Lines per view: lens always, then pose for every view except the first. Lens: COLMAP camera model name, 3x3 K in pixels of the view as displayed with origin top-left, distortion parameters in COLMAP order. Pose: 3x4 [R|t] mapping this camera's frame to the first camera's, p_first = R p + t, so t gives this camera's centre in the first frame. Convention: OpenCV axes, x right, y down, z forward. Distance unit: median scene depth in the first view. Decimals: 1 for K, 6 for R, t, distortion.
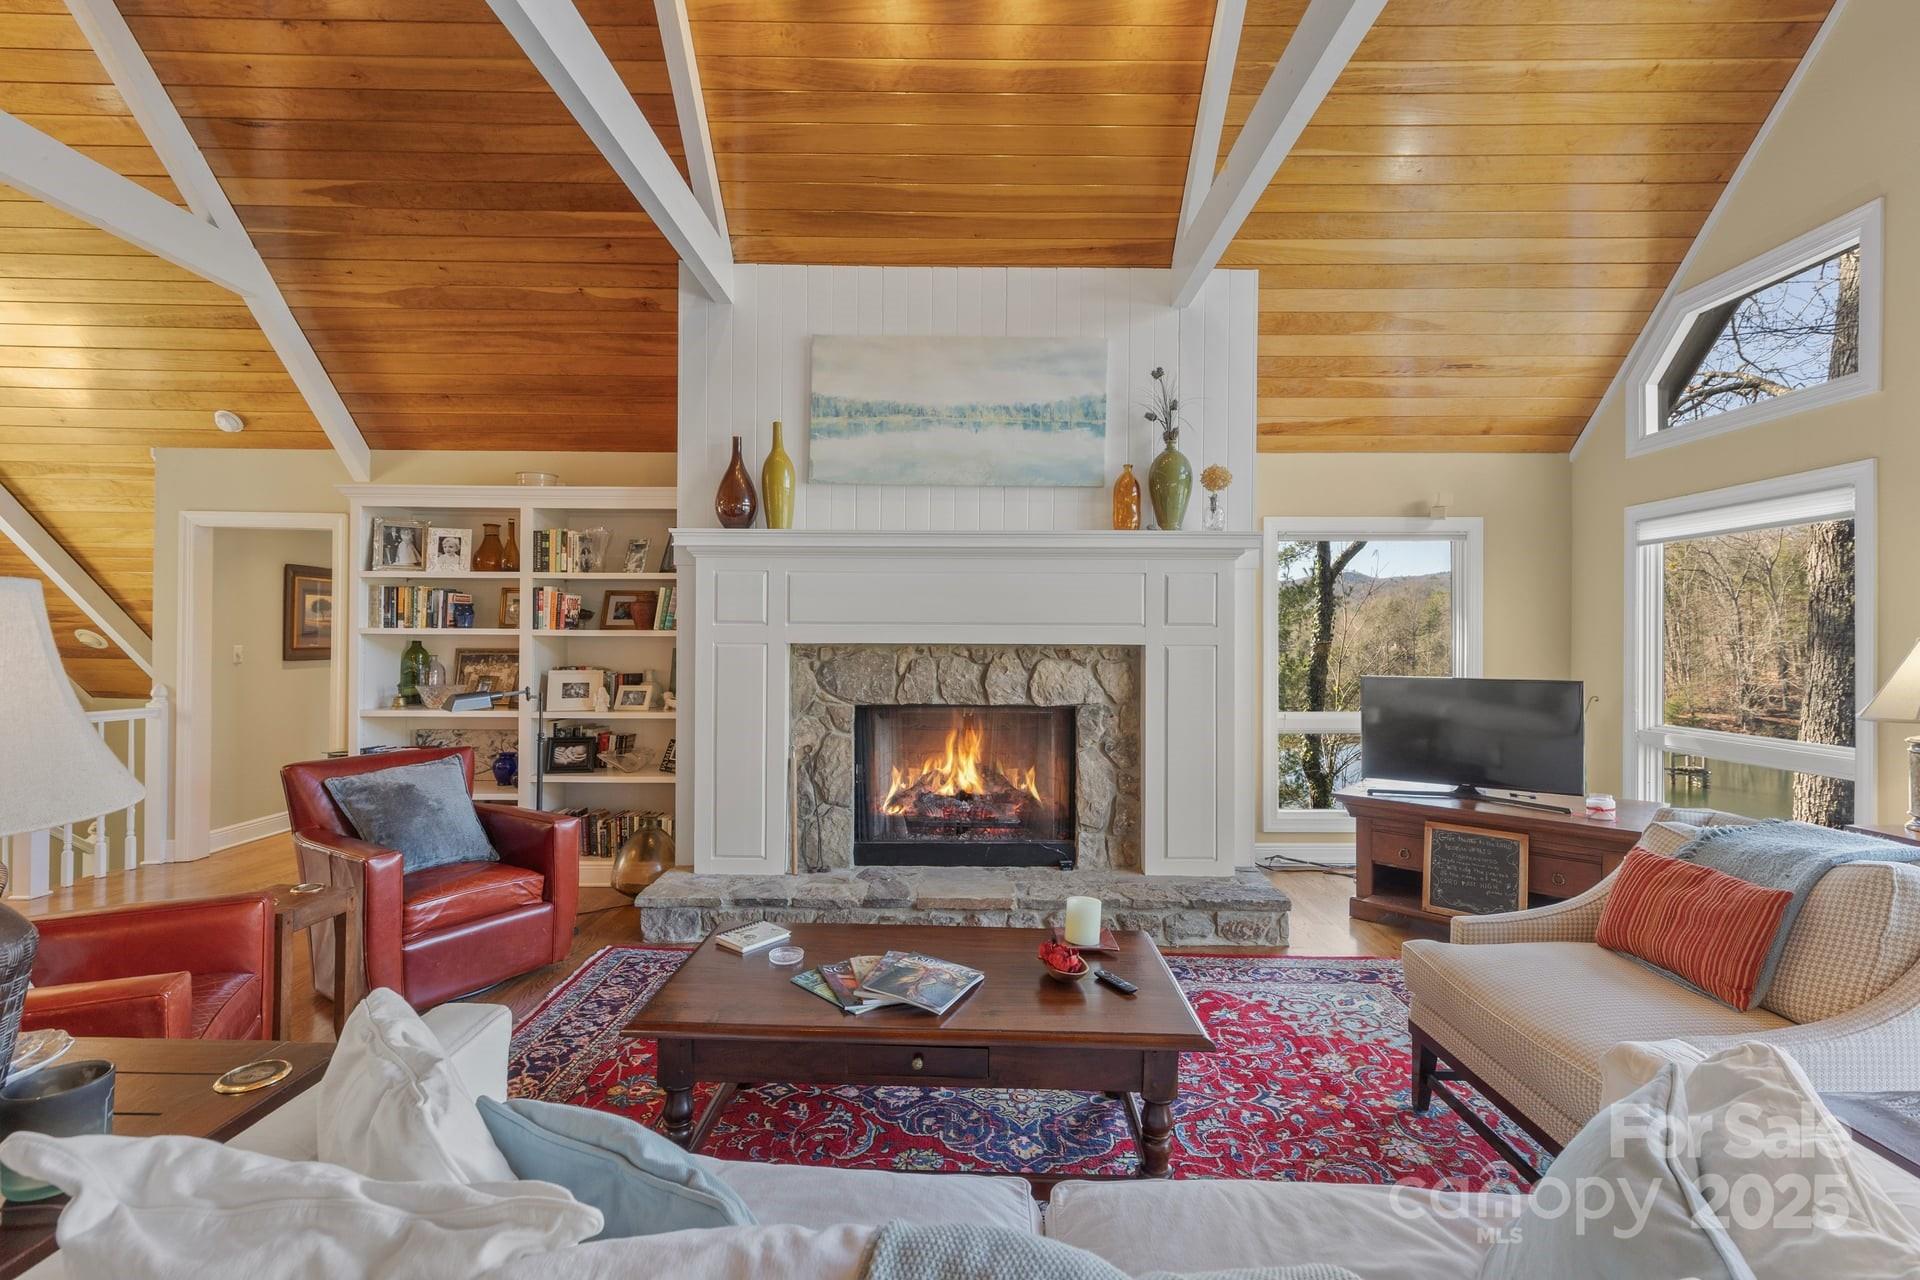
lens RADIAL K [[859.2, 0, 949.8], [0, 859.2, 643.7], [0, 0, 1]] dist [0.008001, 0.001104]
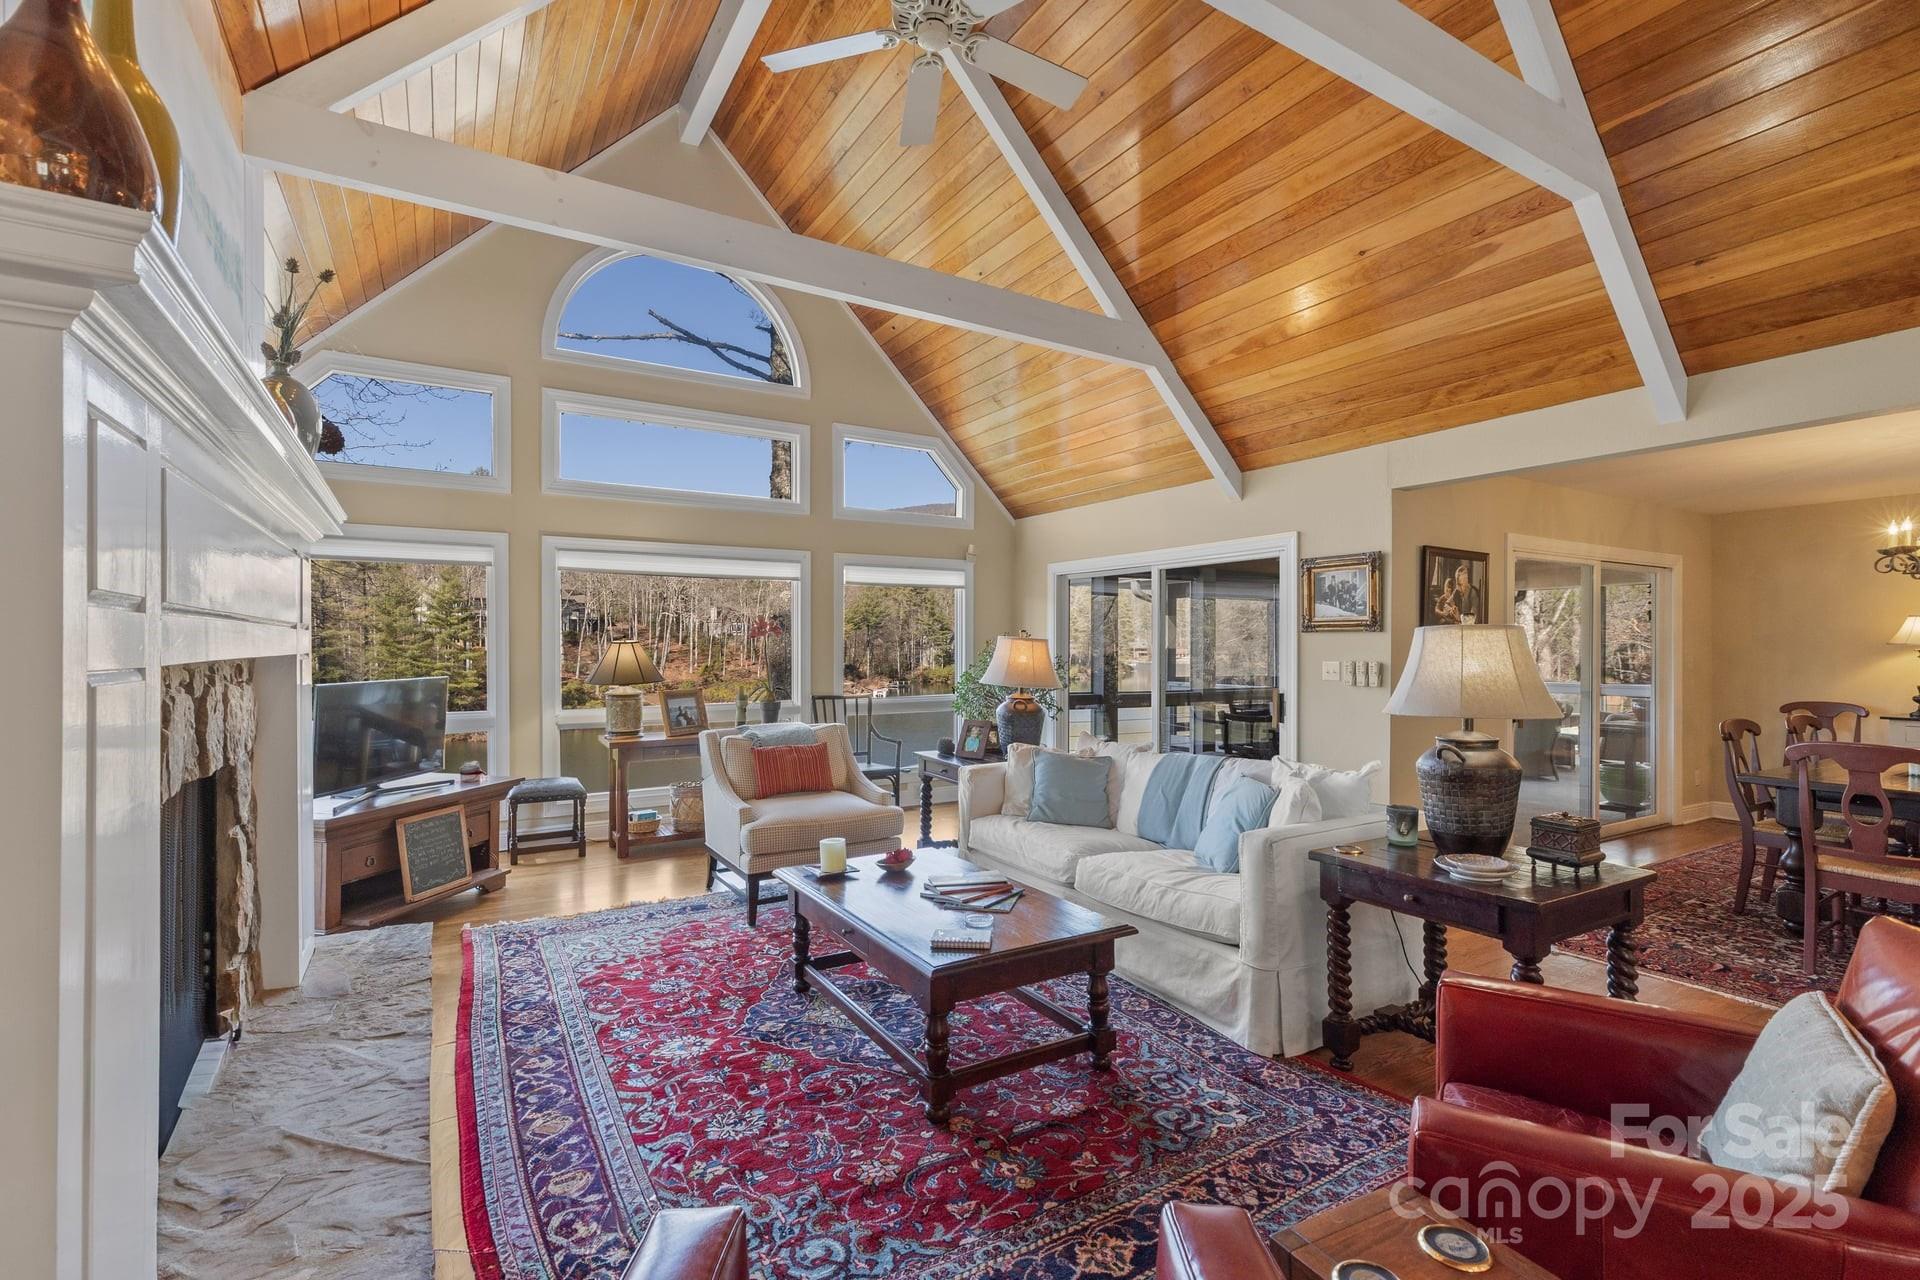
lens RADIAL K [[859.2, 0, 954.2], [0, 859.2, 641.6], [0, 0, 1]] dist [0.008001, 0.001104]
pose [[-0.521957, -0.008433, 0.852930, -0.891401], [-0.001885, 0.999960, 0.008733, -0.028383], [-0.852970, 0.002951, -0.521952, 1.241691]]
